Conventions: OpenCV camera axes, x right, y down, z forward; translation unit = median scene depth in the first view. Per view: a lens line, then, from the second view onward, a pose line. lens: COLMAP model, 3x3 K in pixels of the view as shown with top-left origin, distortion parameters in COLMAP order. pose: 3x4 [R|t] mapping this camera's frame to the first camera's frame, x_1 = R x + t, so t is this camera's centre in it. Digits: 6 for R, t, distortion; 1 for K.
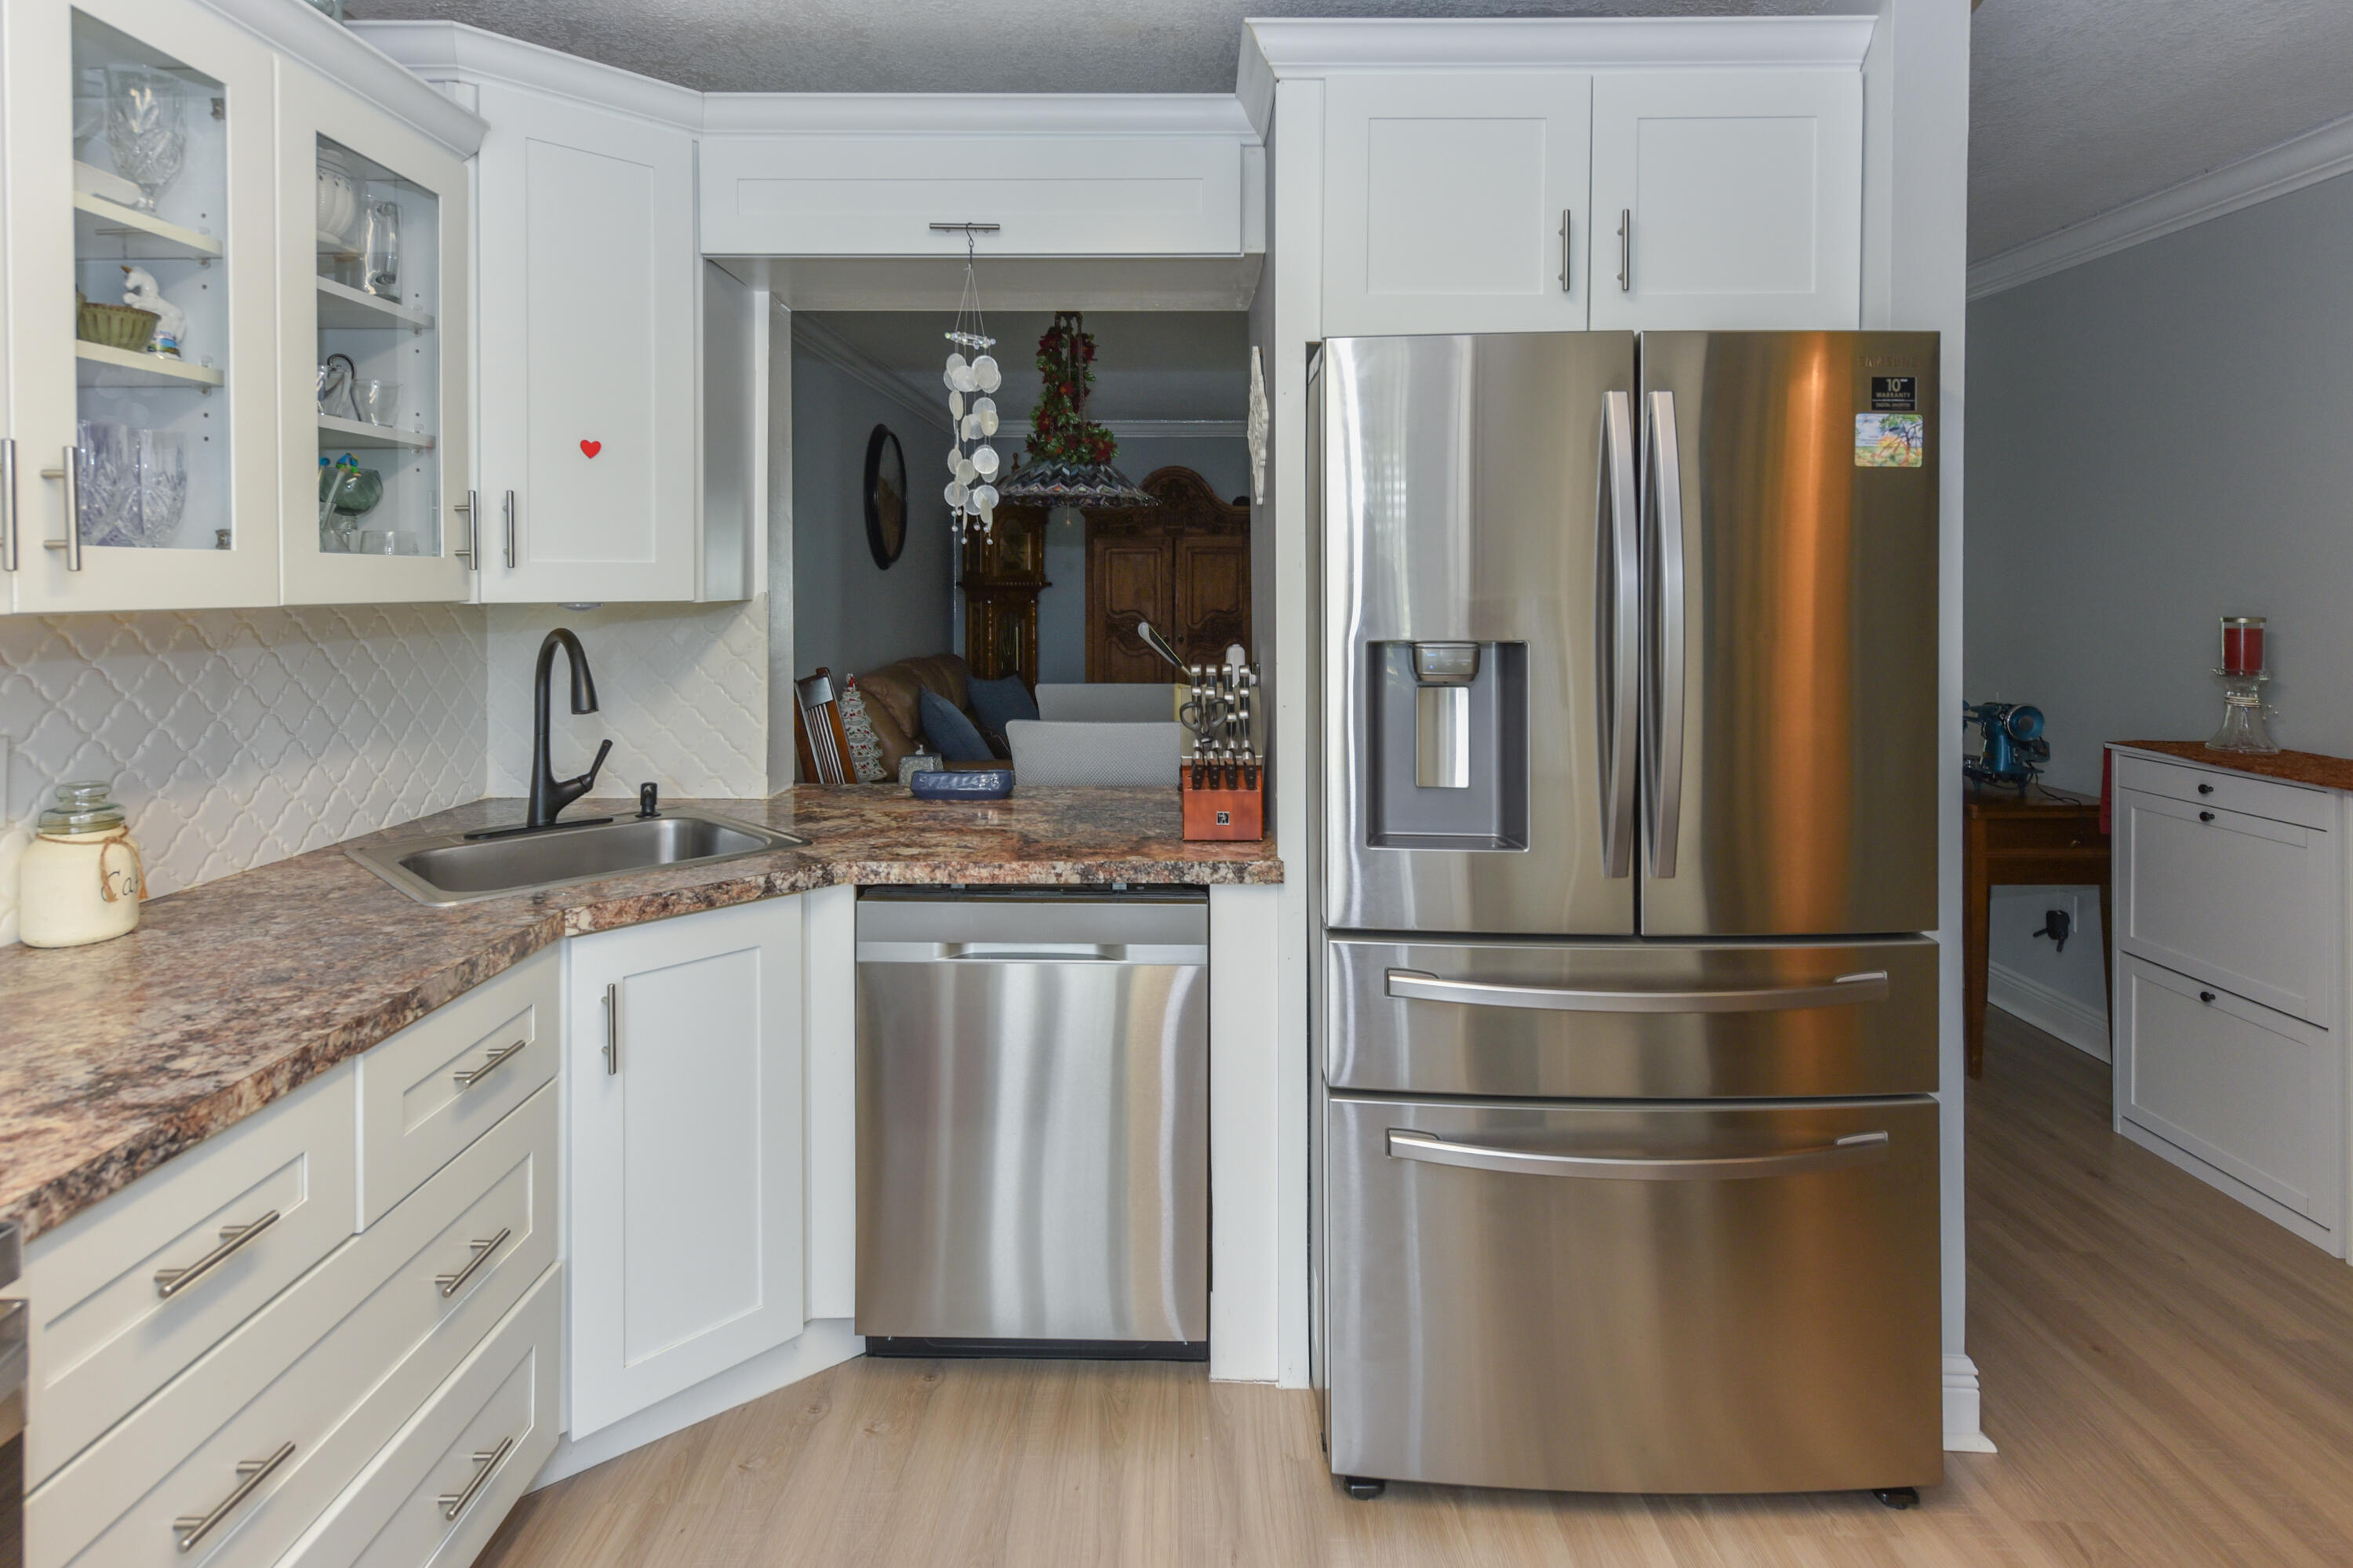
lens RADIAL K [[1244.9, 0, 1168.9], [0, 1244.9, 569.9], [0, 0, 1]] dist [0.018680, -0.000145]
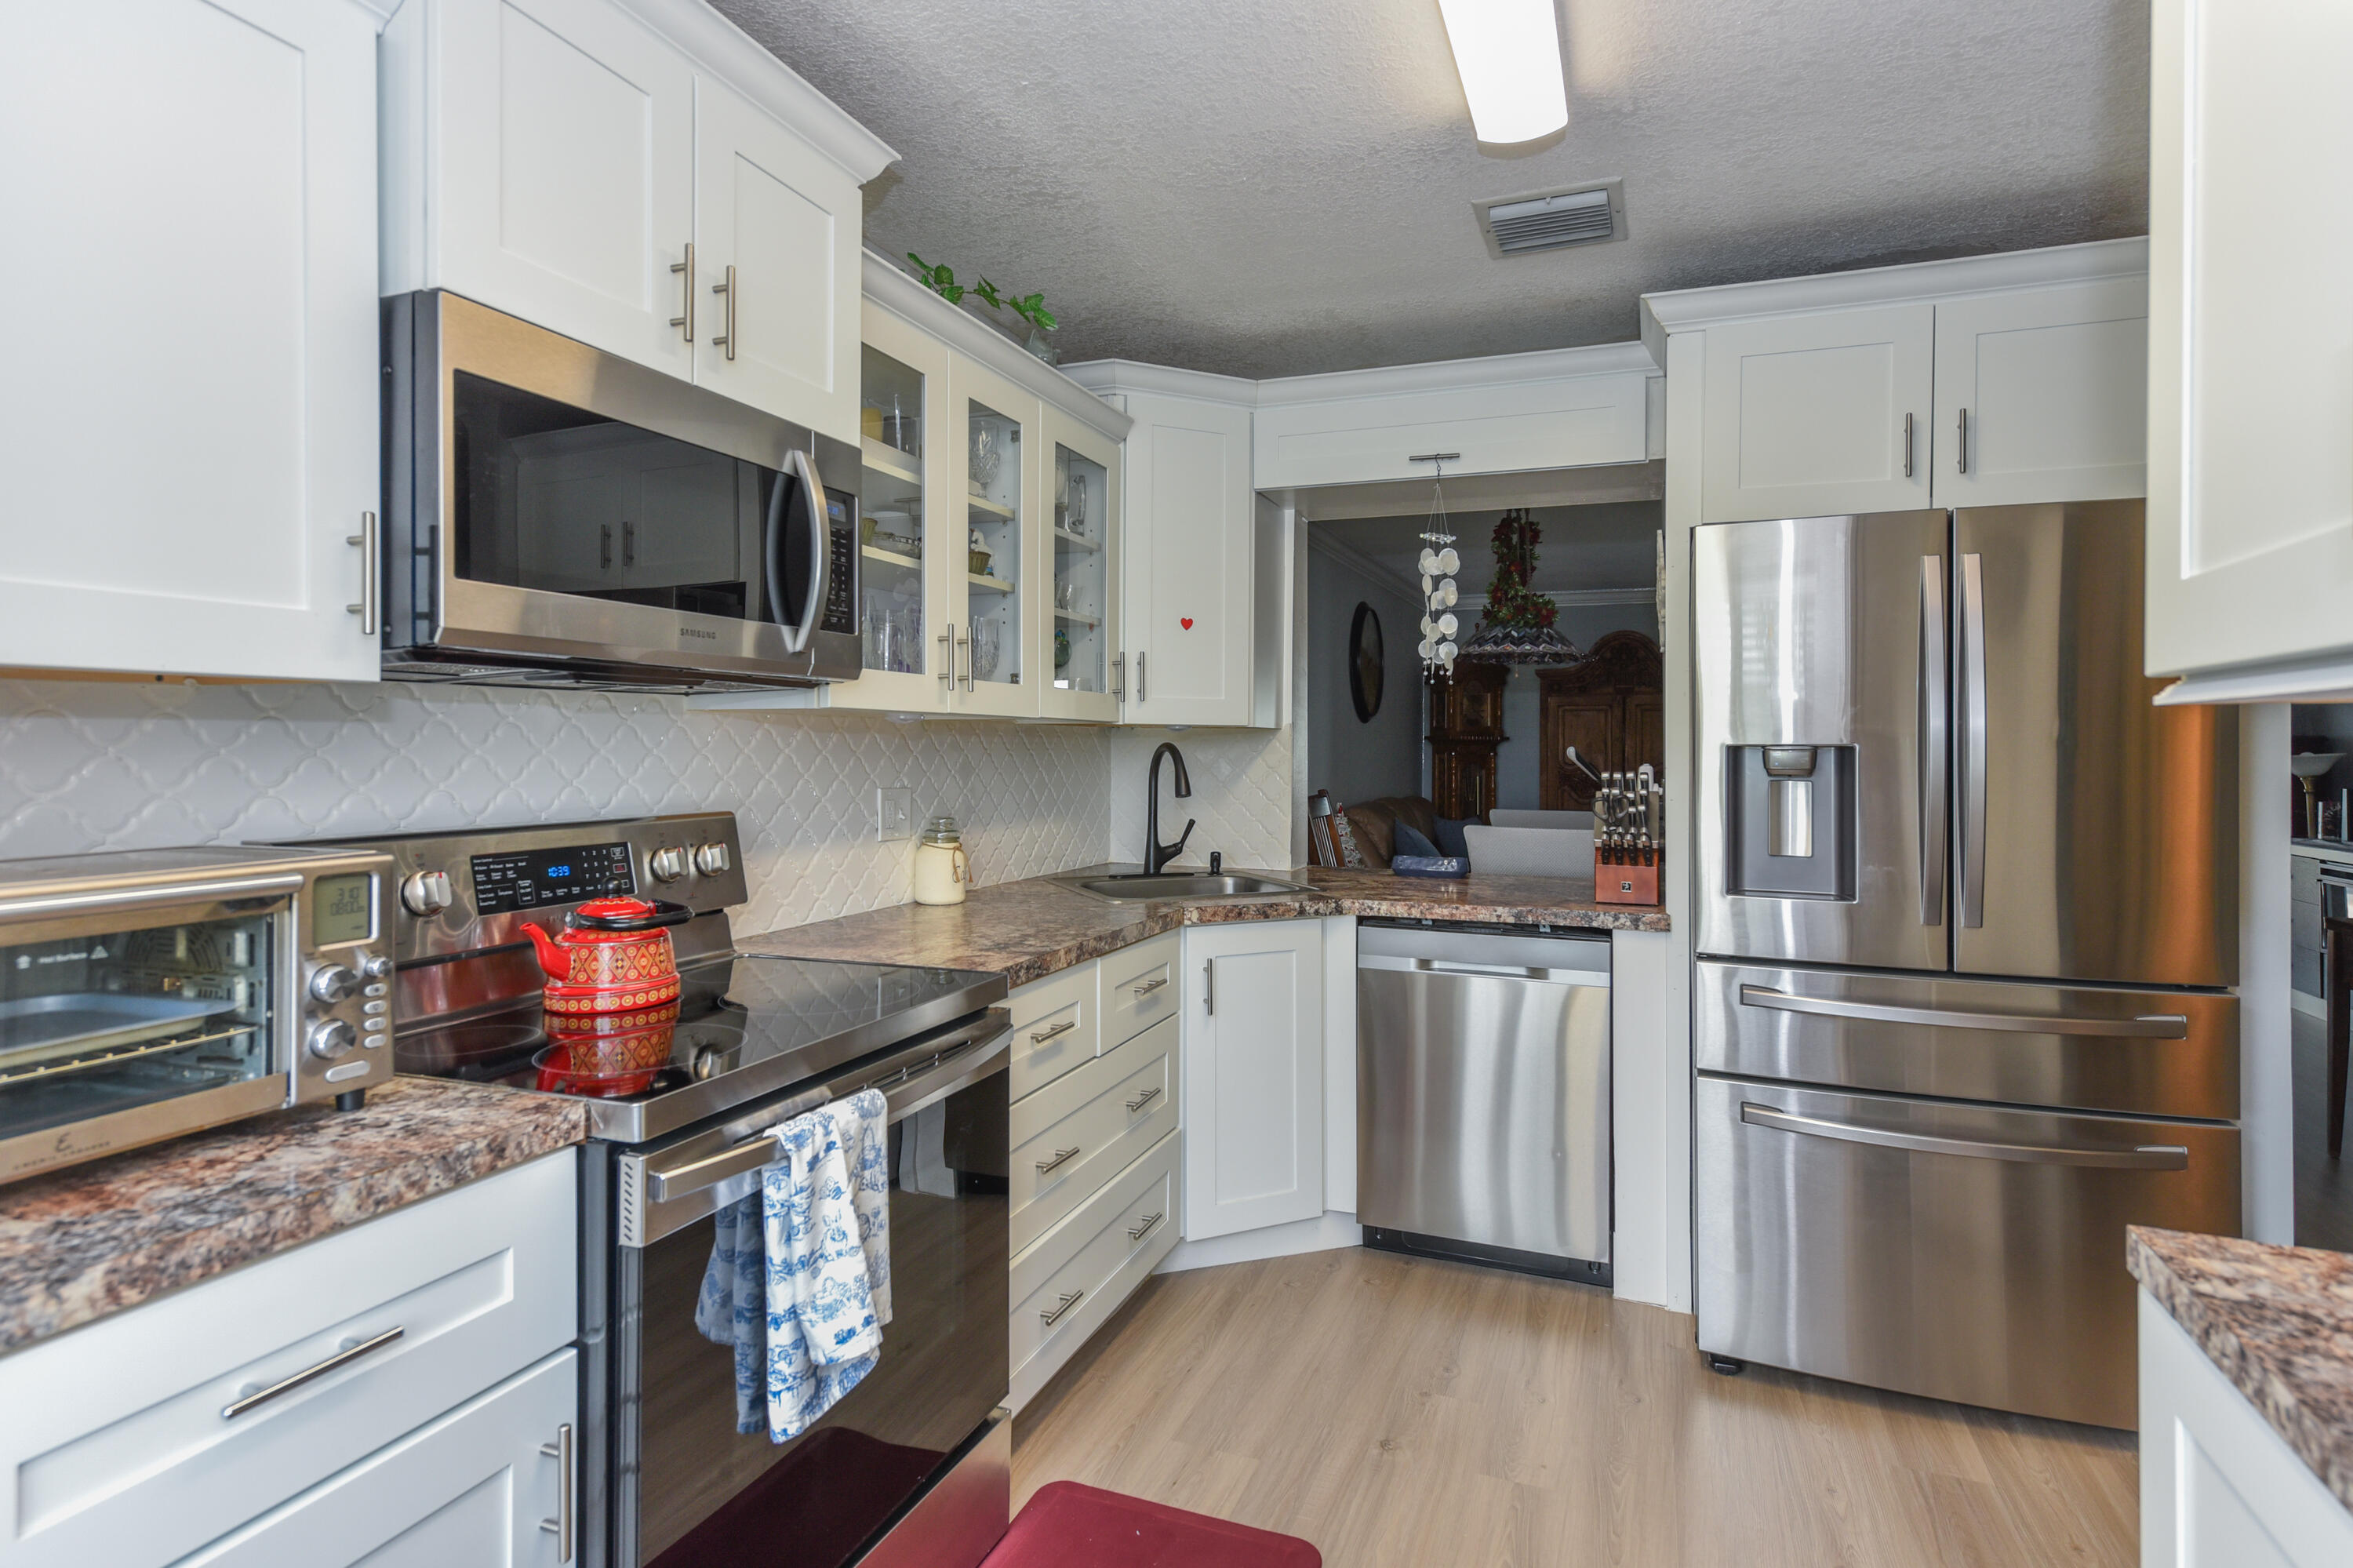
lens RADIAL K [[1173.9, 0, 1218.9], [0, 1173.9, 743.4], [0, 0, 1]] dist [0.016097, 0.000064]
pose [[0.942138, 0.005729, -0.335175, 0.054155], [-0.004130, 0.999976, 0.005481, 0.040838], [0.335199, -0.003780, 0.942140, -0.334676]]
